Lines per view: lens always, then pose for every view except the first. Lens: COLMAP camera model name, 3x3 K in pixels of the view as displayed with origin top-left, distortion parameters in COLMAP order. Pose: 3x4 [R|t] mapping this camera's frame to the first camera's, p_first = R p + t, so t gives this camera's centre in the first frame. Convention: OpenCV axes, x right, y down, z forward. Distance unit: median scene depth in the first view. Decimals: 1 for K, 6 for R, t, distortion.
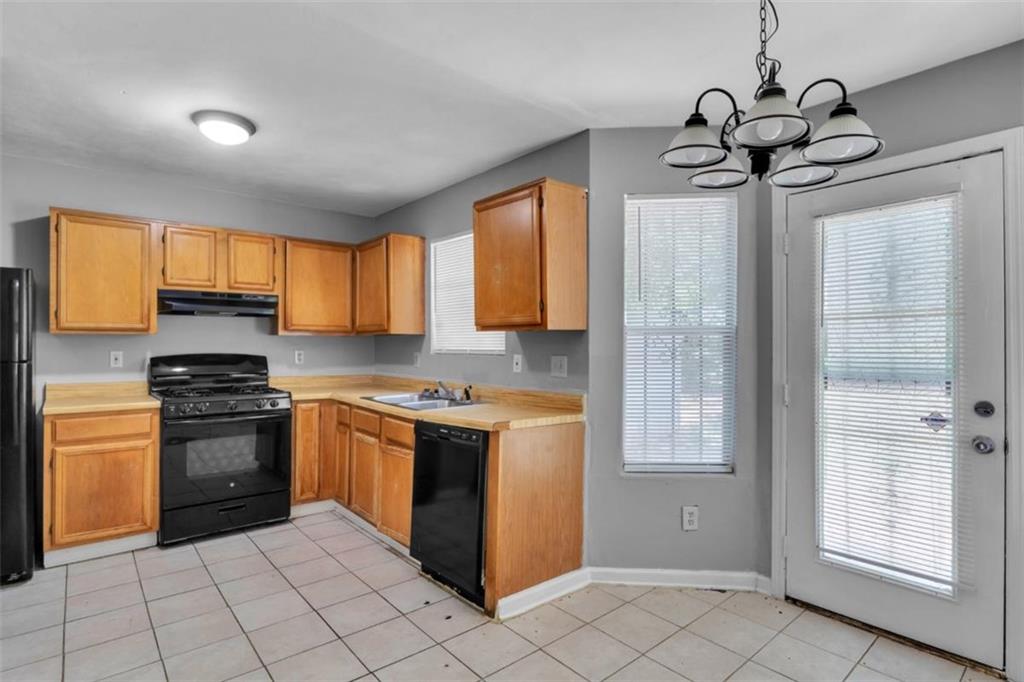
lens RADIAL K [[524.2, 0, 509.6], [0, 524.2, 343.4], [0, 0, 1]] dist [-0.004058, -0.000574]
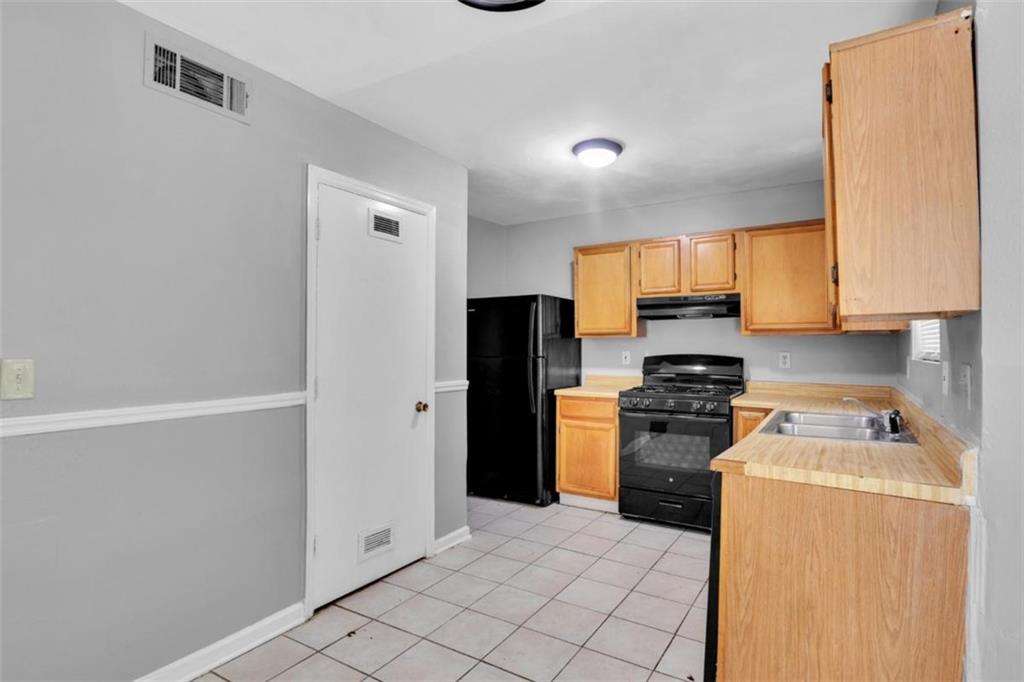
lens RADIAL K [[524.2, 0, 510.7], [0, 524.2, 341.0], [0, 0, 1]] dist [-0.004058, -0.000574]
pose [[0.307549, -0.012172, -0.951454, 0.359848], [0.002315, 0.999925, -0.012044, 0.005003], [0.951529, 0.001501, 0.307554, 0.364731]]
